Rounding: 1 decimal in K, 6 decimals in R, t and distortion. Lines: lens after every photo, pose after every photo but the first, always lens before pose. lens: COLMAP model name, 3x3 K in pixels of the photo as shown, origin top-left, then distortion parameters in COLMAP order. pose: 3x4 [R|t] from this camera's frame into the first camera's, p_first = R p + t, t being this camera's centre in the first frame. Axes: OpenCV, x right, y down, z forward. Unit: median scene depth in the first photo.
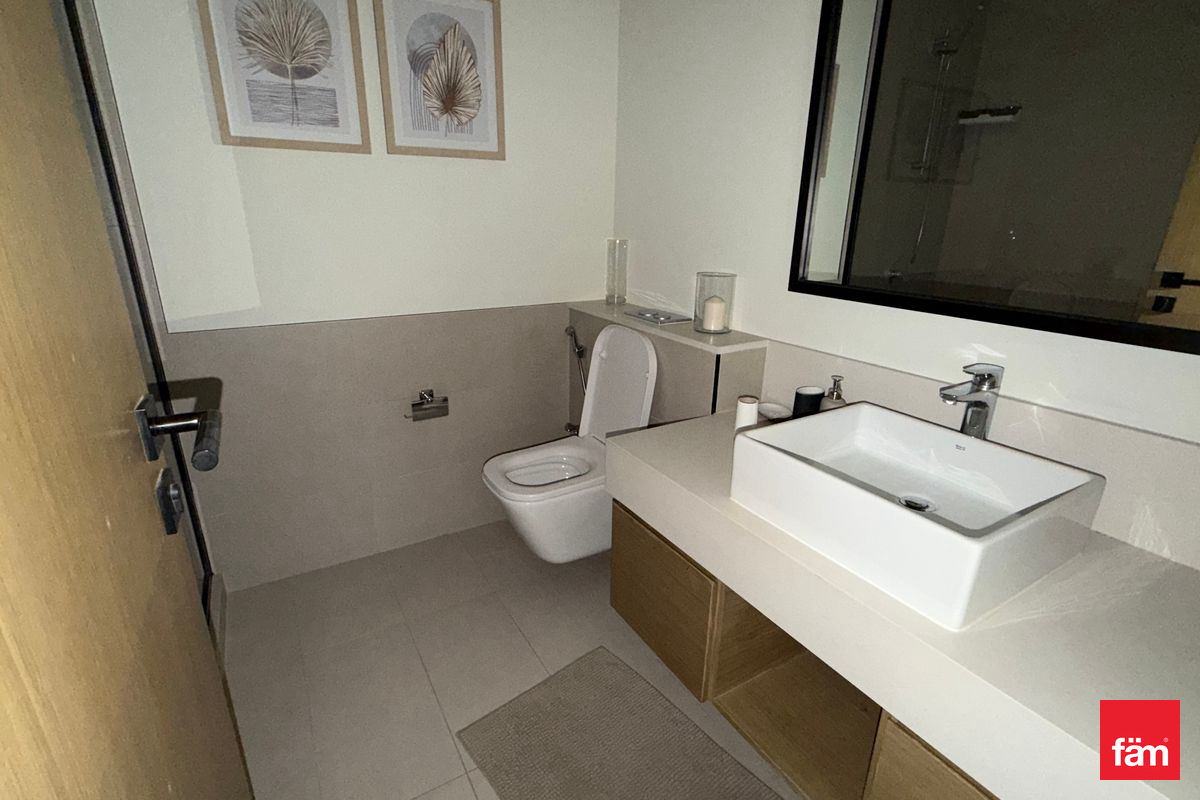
lens RADIAL K [[563.4, 0, 596.9], [0, 563.4, 395.8], [0, 0, 1]] dist [0.000473, 0.001217]
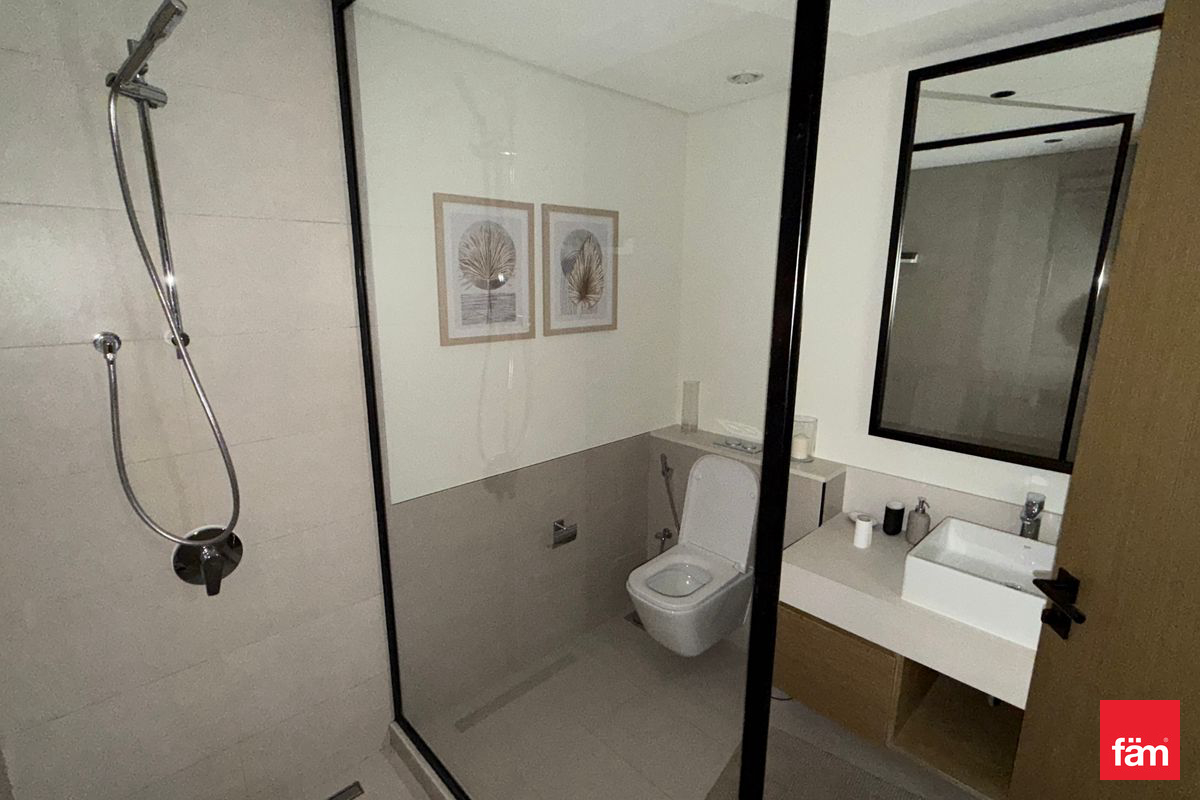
lens RADIAL K [[563.4, 0, 605.4], [0, 563.4, 401.3], [0, 0, 1]] dist [0.000473, 0.001217]
pose [[0.973554, -0.060159, 0.220393, -0.537605], [0.081255, 0.992807, -0.087935, -0.173642], [-0.213517, 0.103517, 0.971439, -0.219377]]
